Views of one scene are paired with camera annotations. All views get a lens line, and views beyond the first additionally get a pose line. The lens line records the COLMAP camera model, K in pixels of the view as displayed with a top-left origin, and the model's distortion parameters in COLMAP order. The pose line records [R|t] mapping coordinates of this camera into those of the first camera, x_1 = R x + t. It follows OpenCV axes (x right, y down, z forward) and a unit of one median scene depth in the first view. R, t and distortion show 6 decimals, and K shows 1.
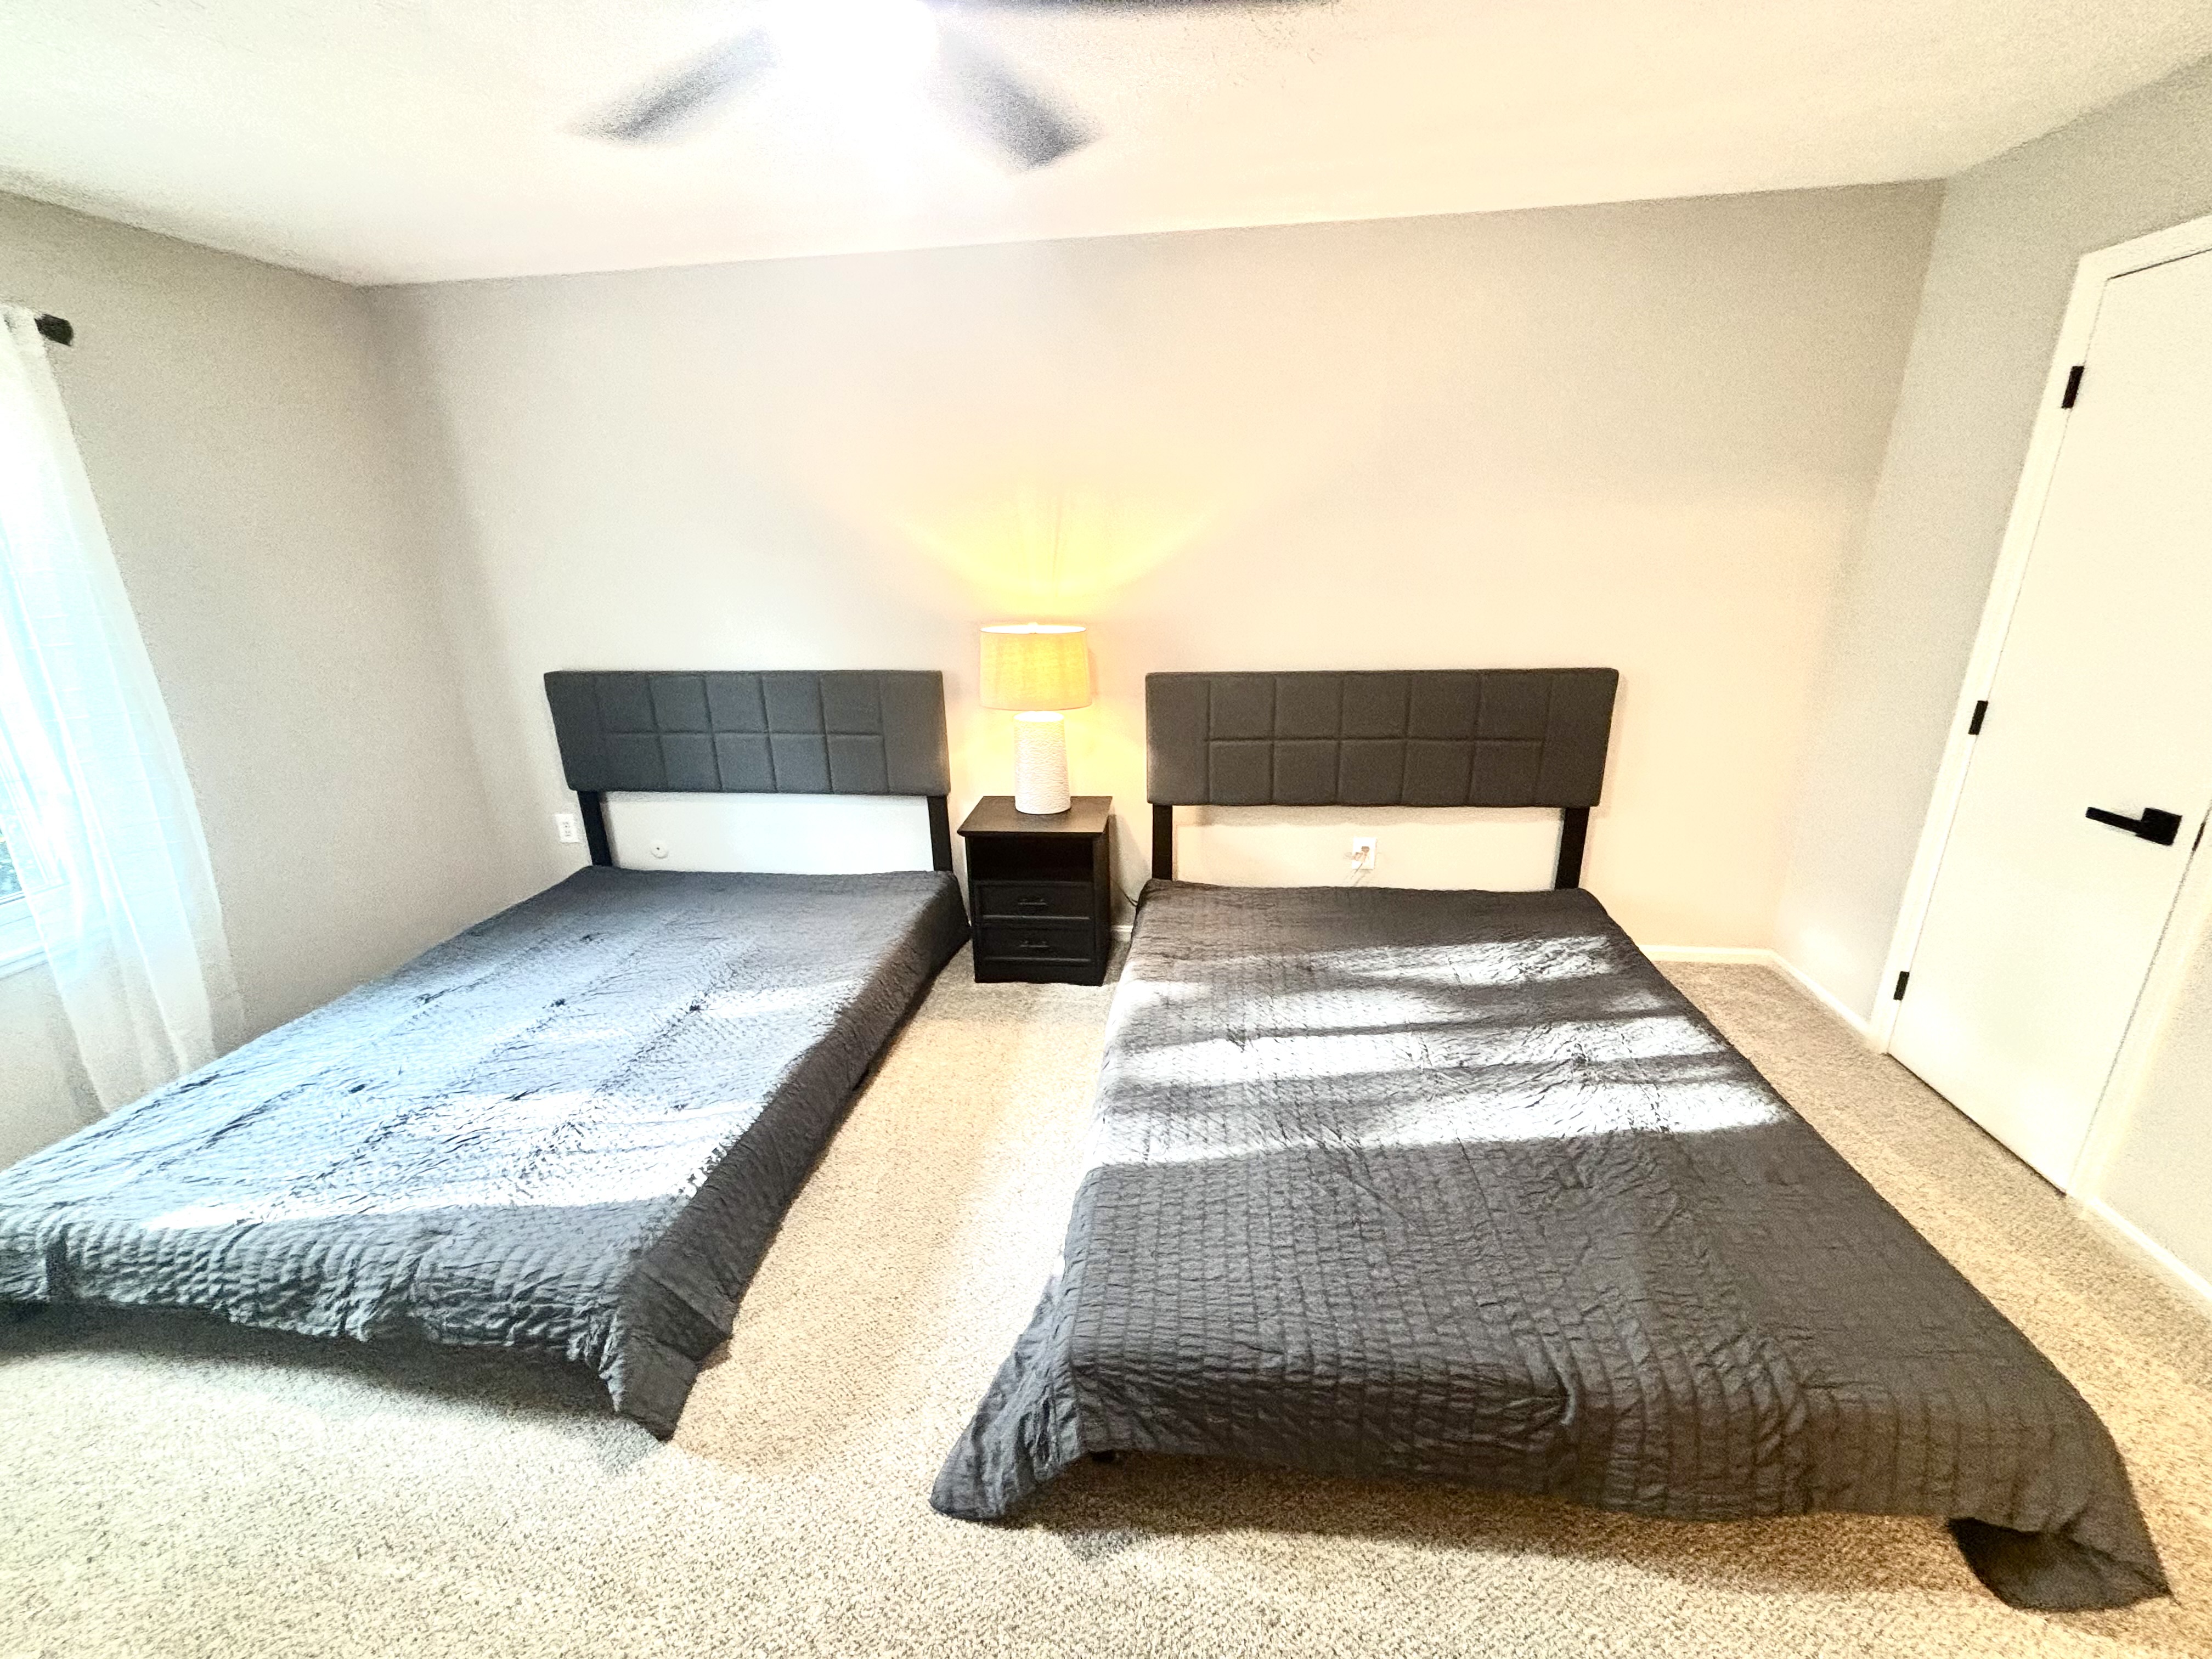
lens RADIAL K [[895.4, 0, 1101.0], [0, 895.4, 821.5], [0, 0, 1]] dist [0.002457, -0.000137]
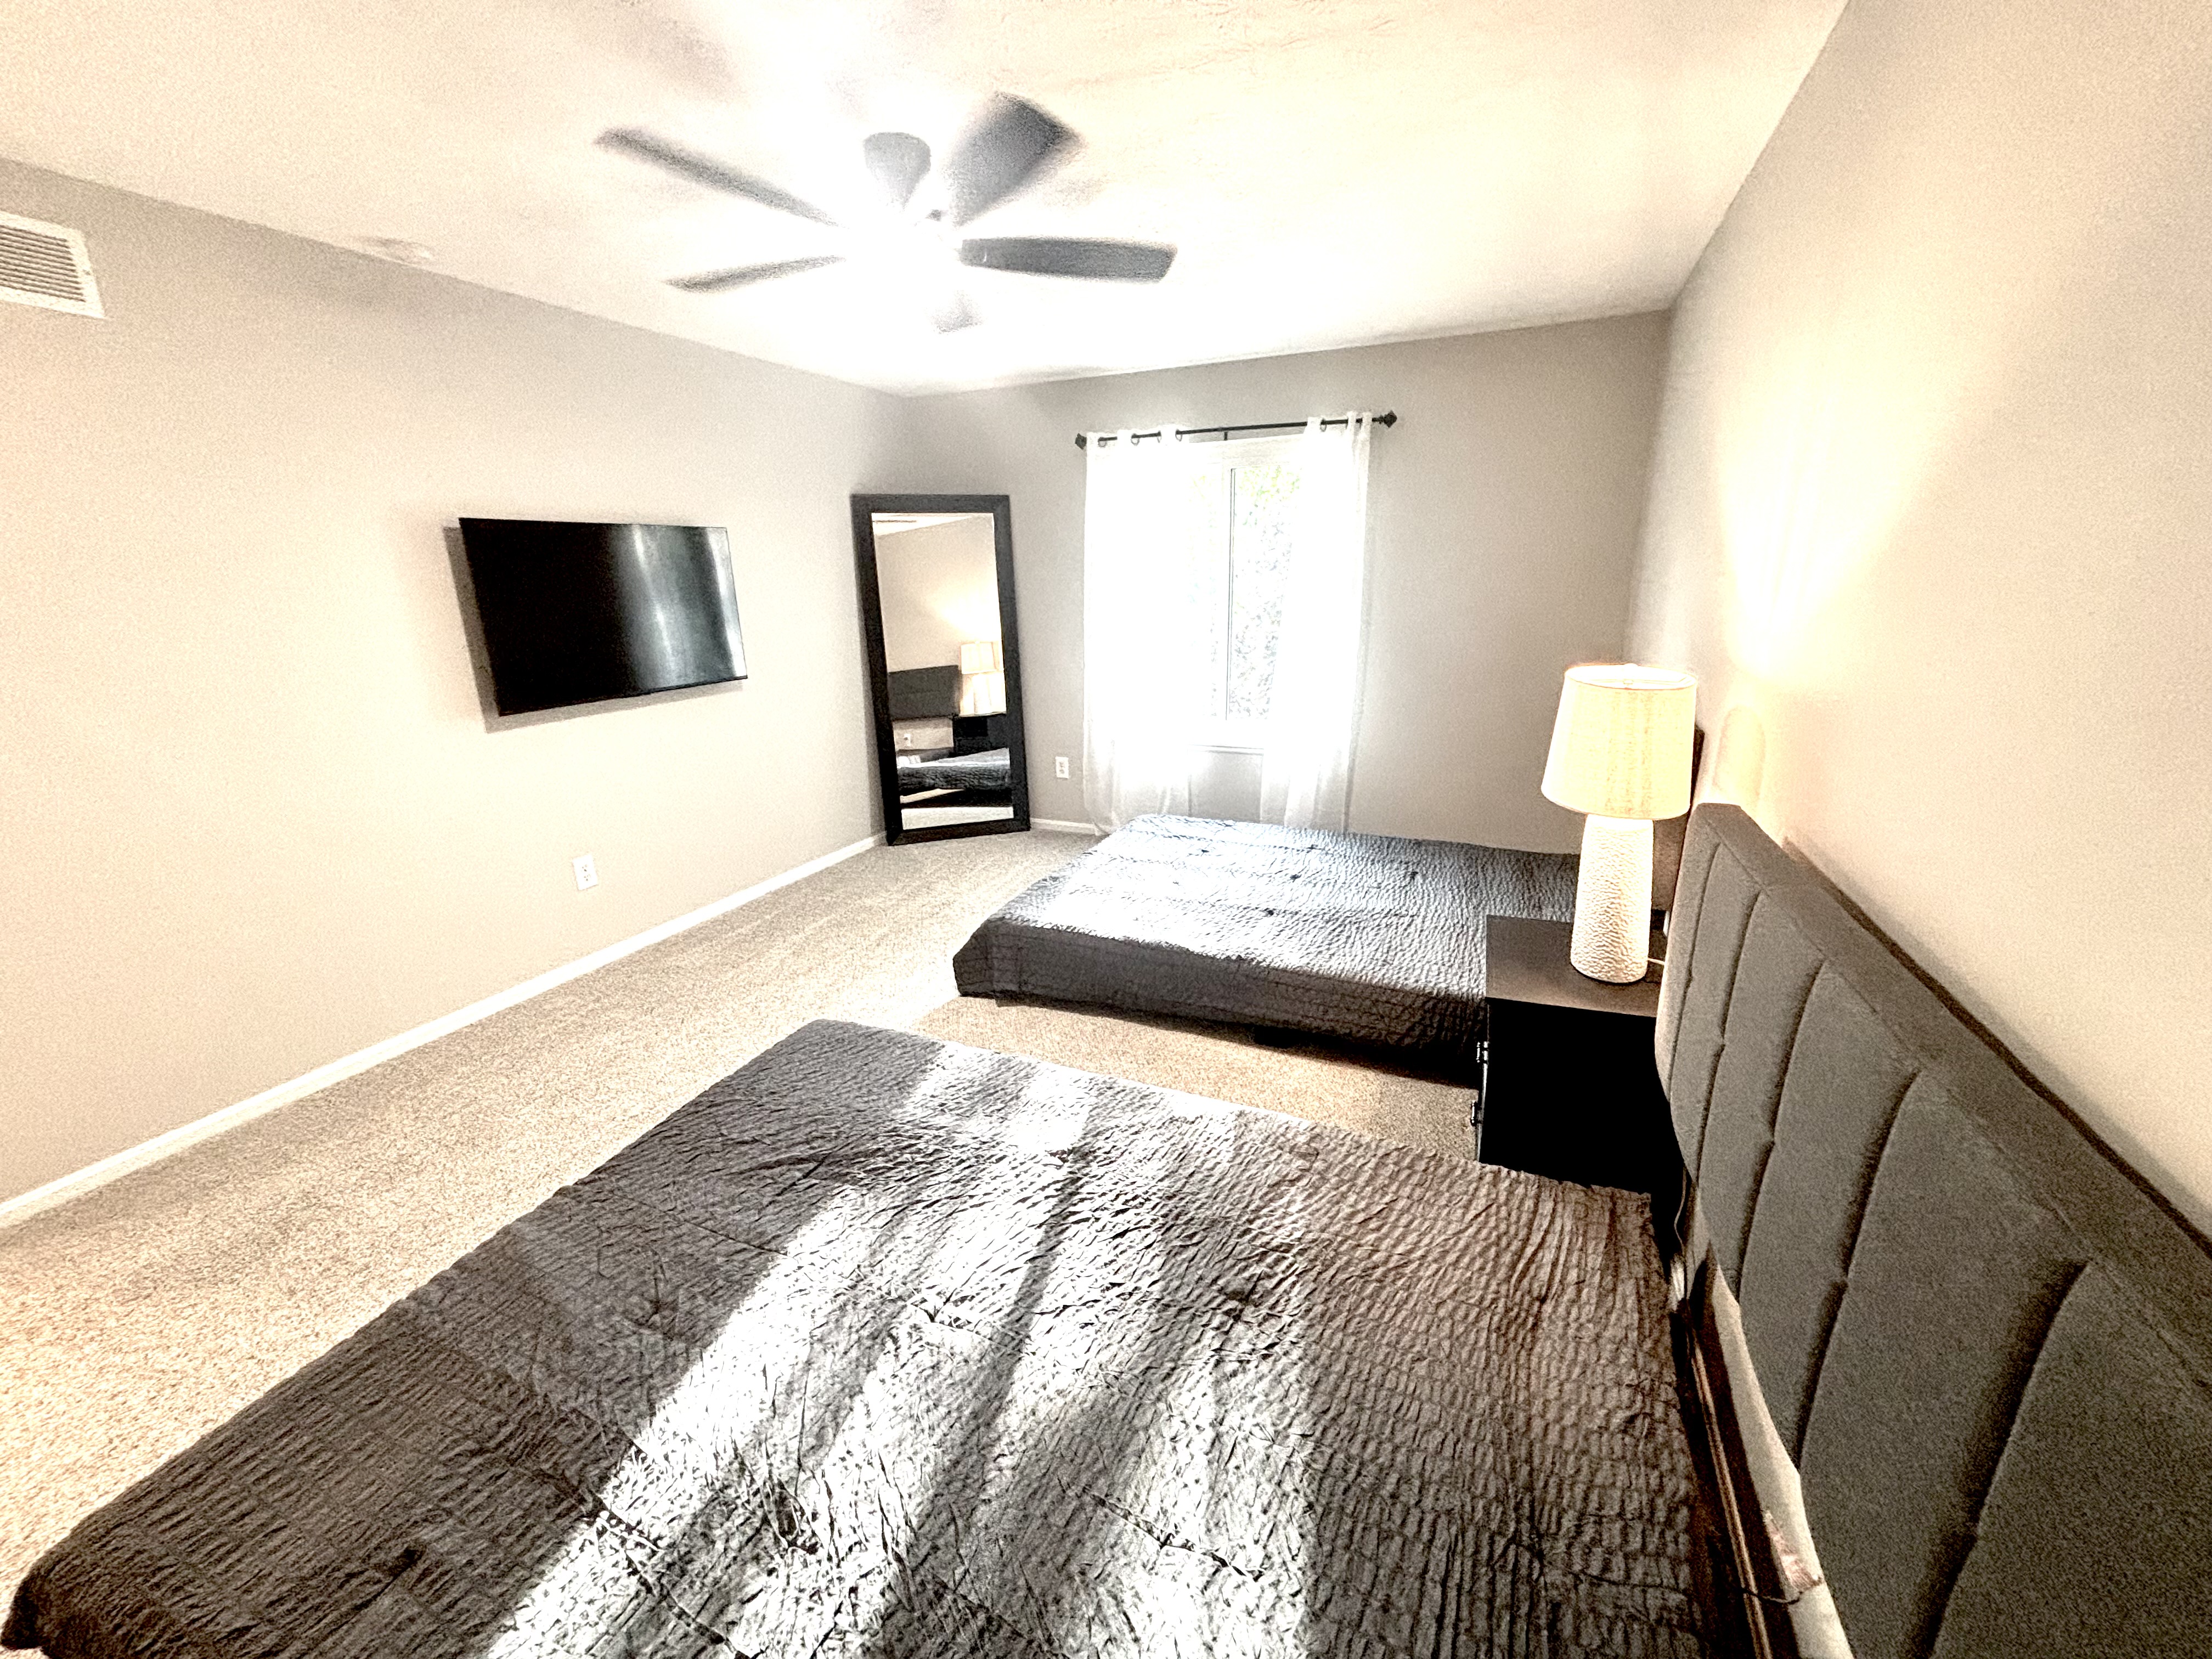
lens RADIAL K [[895.4, 0, 1096.4], [0, 895.4, 824.0], [0, 0, 1]] dist [0.002457, -0.000137]
pose [[-0.291055, 0.285281, -0.913182, 0.671579], [-0.270618, 0.890975, 0.364596, -0.270693], [0.917634, 0.353241, -0.182120, 0.886736]]
